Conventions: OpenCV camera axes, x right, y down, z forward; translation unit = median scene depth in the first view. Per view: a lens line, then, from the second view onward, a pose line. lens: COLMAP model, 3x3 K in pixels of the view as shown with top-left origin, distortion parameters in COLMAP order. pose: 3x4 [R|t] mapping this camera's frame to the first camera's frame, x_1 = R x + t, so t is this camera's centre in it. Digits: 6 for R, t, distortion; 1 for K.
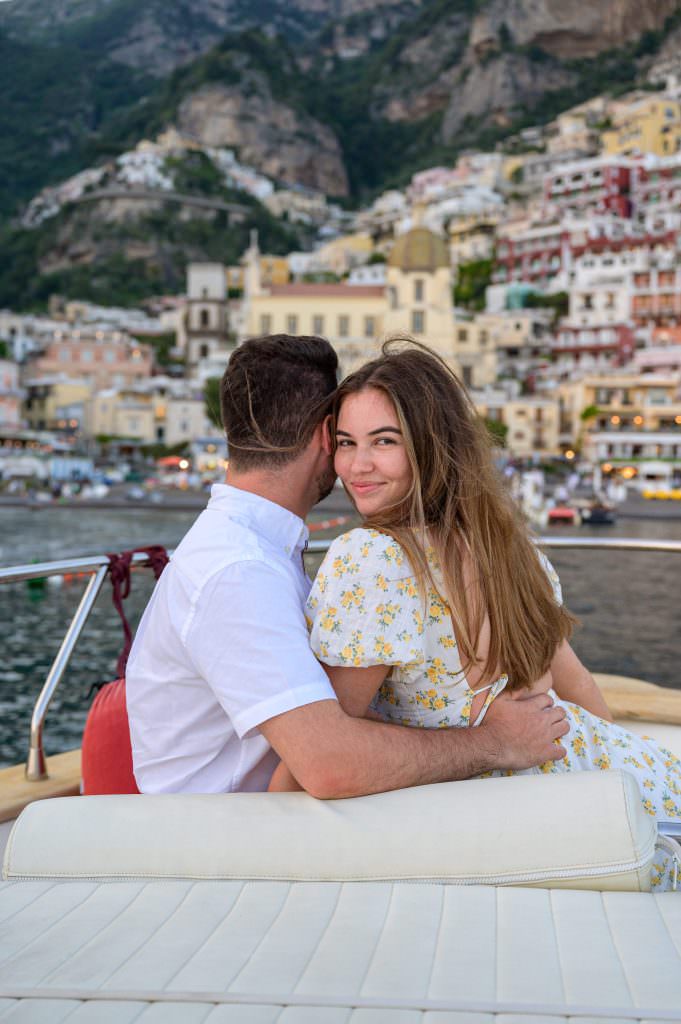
lens RADIAL K [[1319.9, 0, 340.5], [0, 1319.9, 512.0], [0, 0, 1]] dist [0.044086, 0.001089]
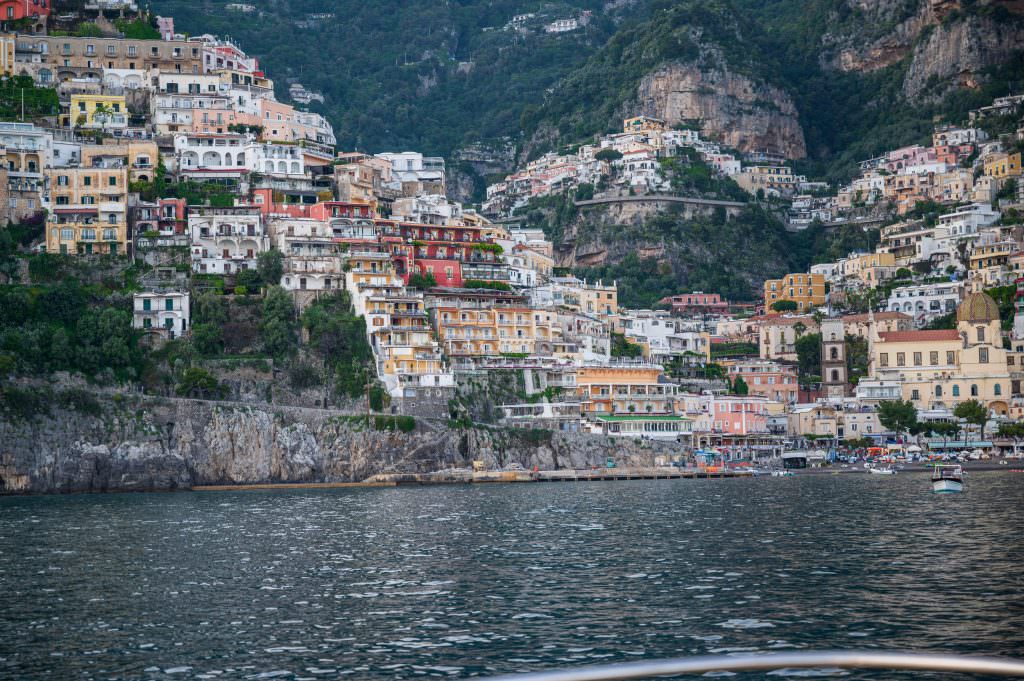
lens RADIAL K [[2047.9, 0, 498.1], [0, 2047.9, 340.9], [0, 0, 1]] dist [0.033871, -0.086486]
pose [[0.995674, -0.045904, -0.080782, -0.131588], [0.039185, 0.995790, -0.082872, 0.009279], [0.084246, 0.079348, 0.993281, -0.616669]]
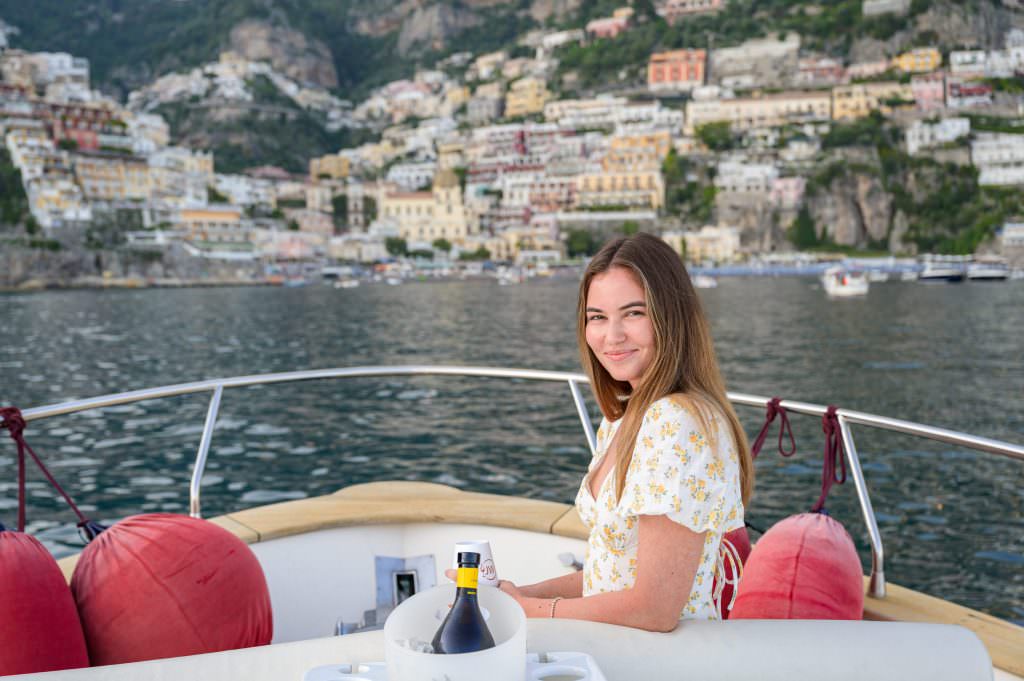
lens RADIAL K [[1180.0, 0, 500.4], [0, 1180.0, 342.5], [0, 0, 1]] dist [0.008537, 0.024215]
pose [[0.978555, -0.043232, 0.201400, -0.126934], [0.035129, 0.998430, 0.043636, 0.007454], [-0.202970, -0.035626, 0.978537, -0.509032]]
